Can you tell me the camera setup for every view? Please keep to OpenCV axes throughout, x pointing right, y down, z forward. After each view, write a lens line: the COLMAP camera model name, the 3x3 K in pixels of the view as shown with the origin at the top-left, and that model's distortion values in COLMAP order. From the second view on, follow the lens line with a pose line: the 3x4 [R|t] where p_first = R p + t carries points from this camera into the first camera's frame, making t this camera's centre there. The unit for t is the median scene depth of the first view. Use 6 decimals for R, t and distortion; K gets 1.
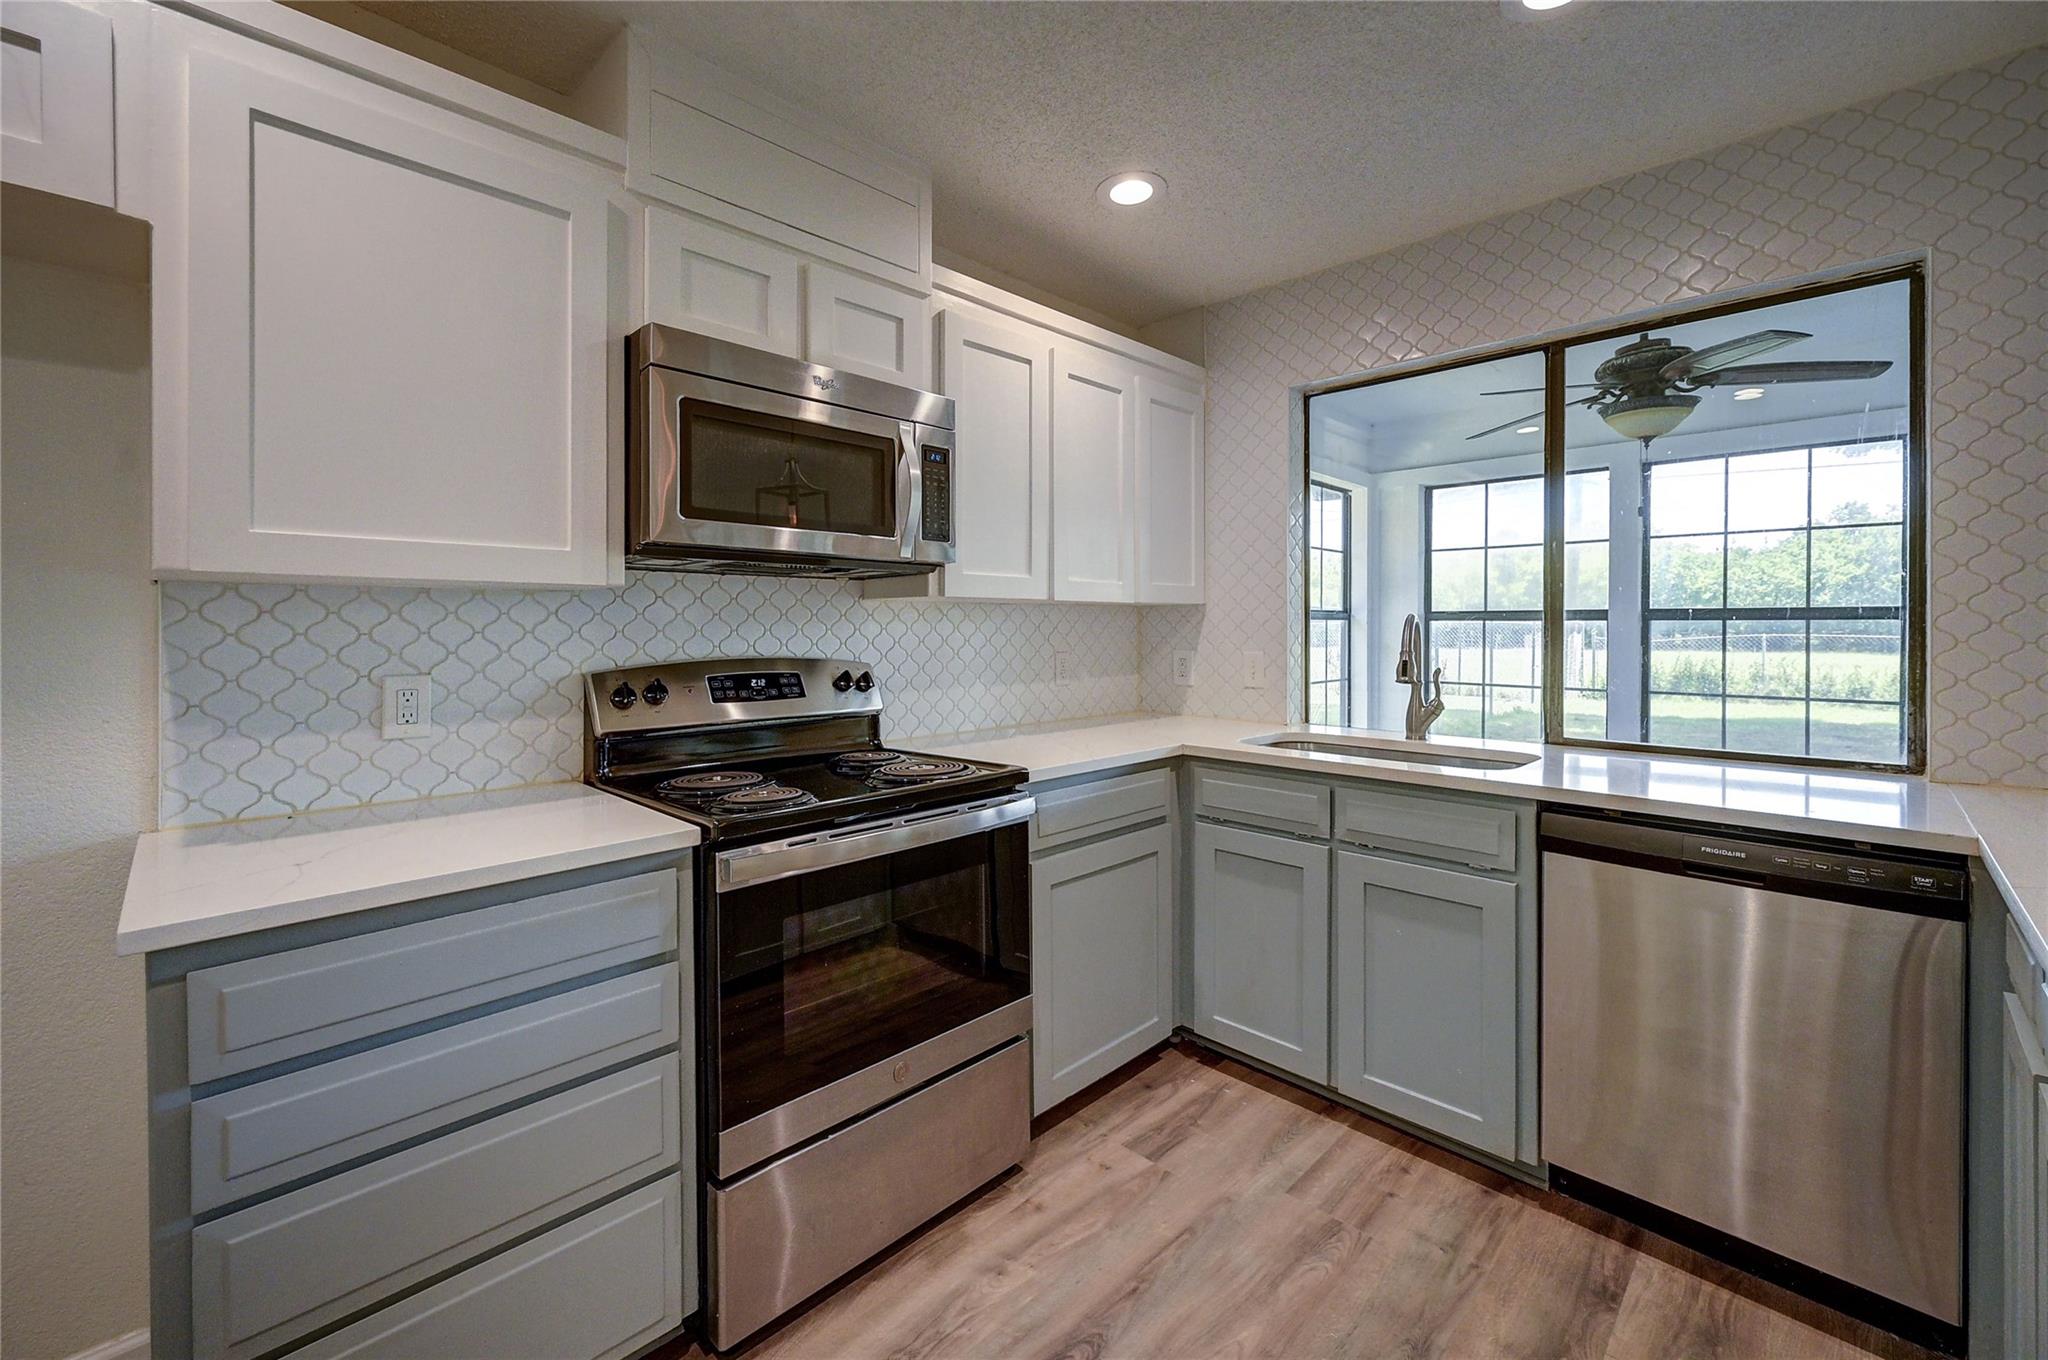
lens RADIAL K [[840.1, 0, 1029.2], [0, 840.1, 631.6], [0, 0, 1]] dist [-0.011775, -0.000092]
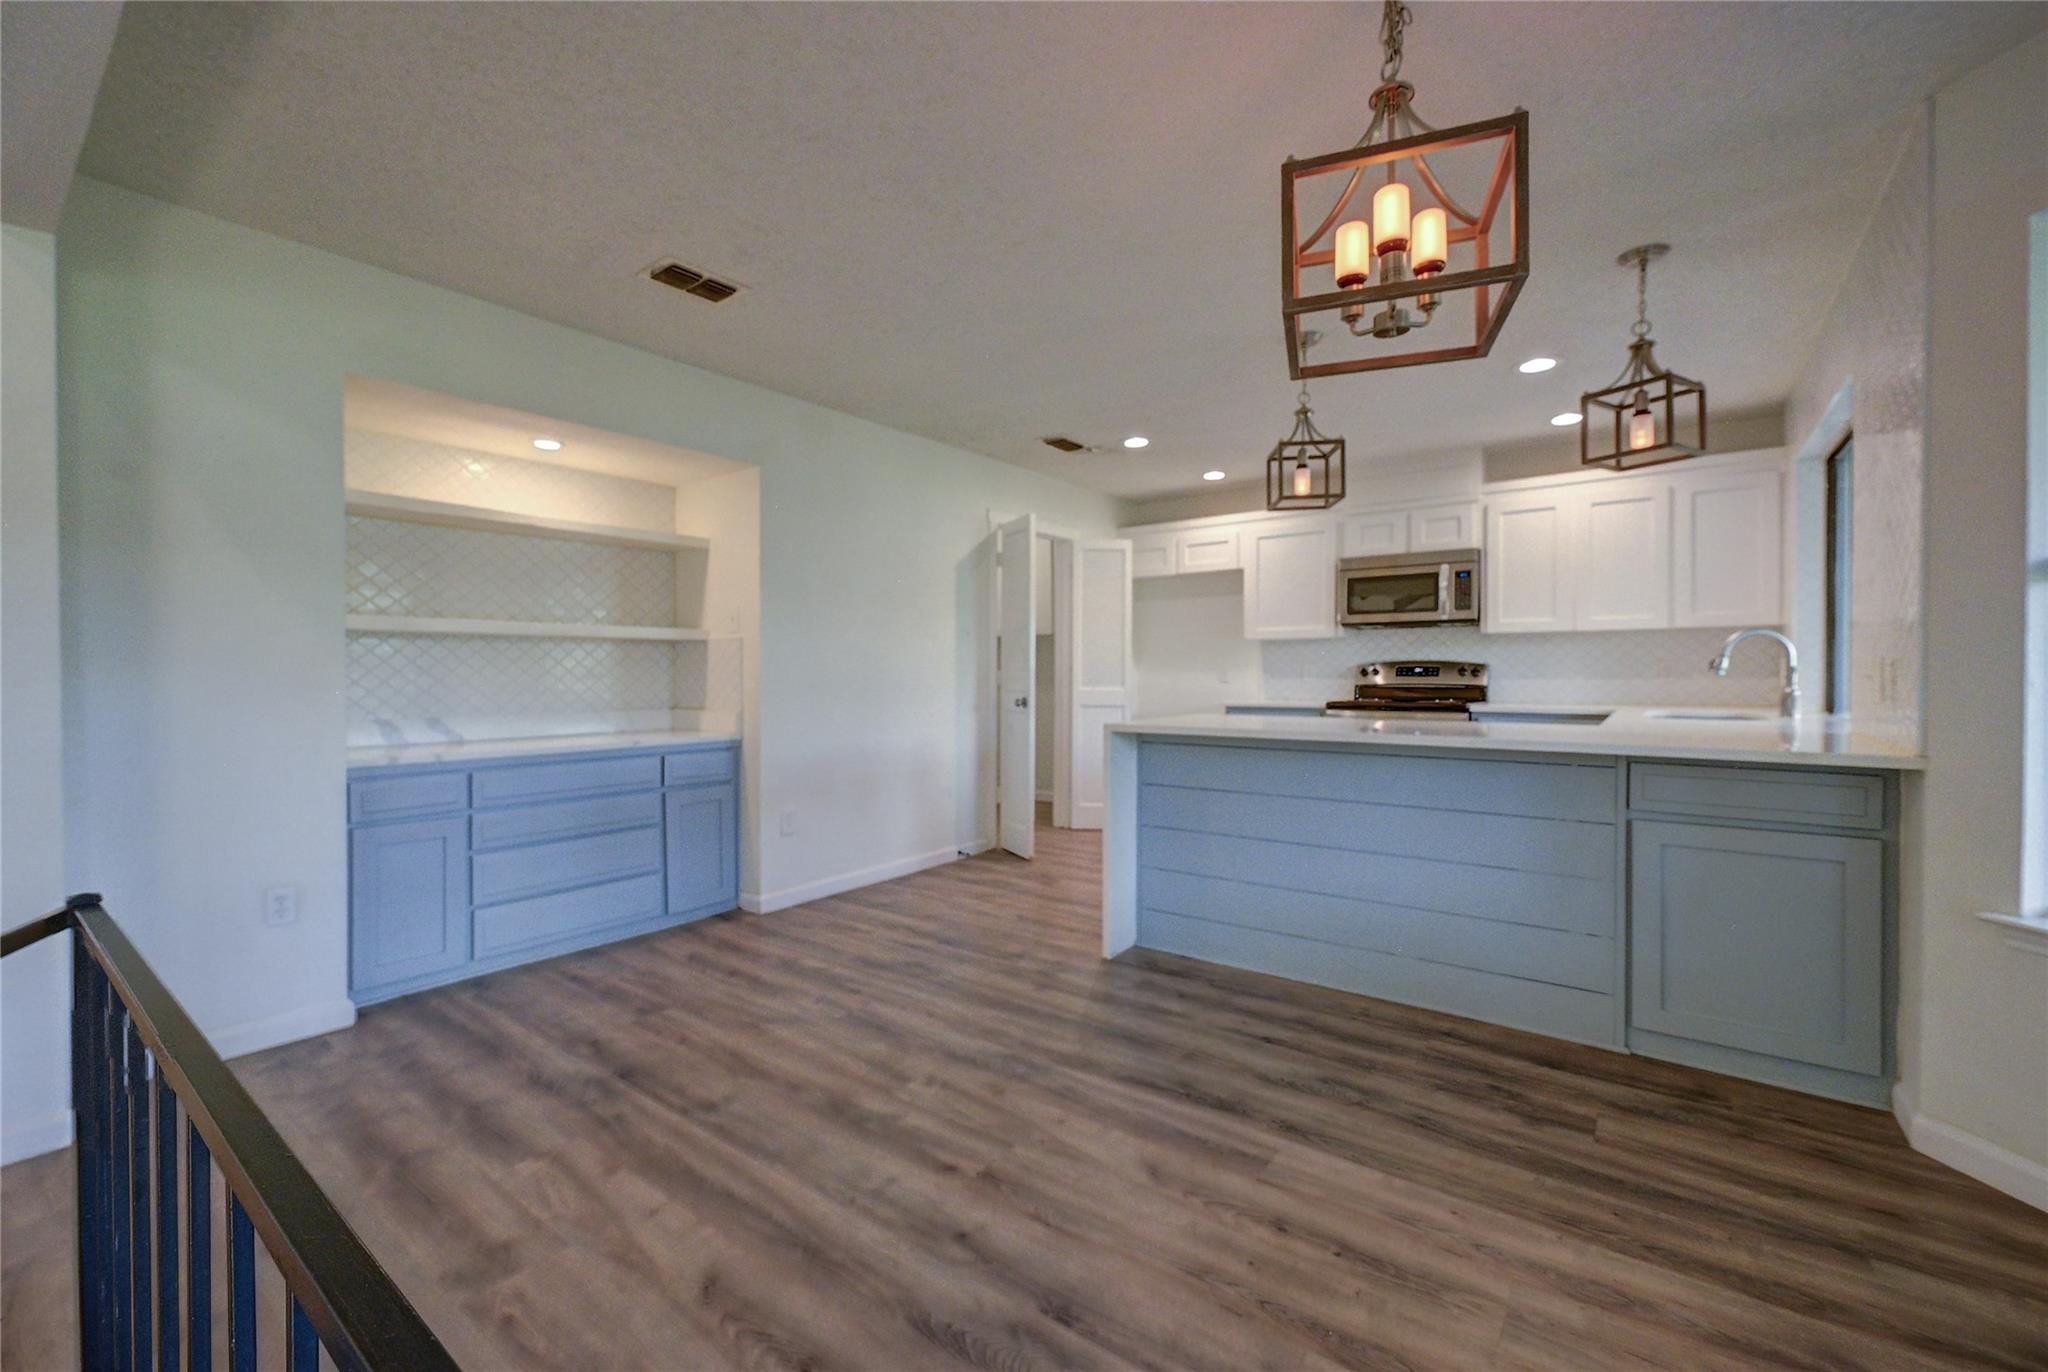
lens RADIAL K [[829.1, 0, 977.6], [0, 829.1, 686.1], [0, 0, 1]] dist [0.002576, 0.000070]
pose [[0.094116, 0.018527, -0.995389, 2.201568], [-0.000210, 0.999827, 0.018590, 0.066507], [0.995561, -0.001541, 0.094104, -0.616336]]
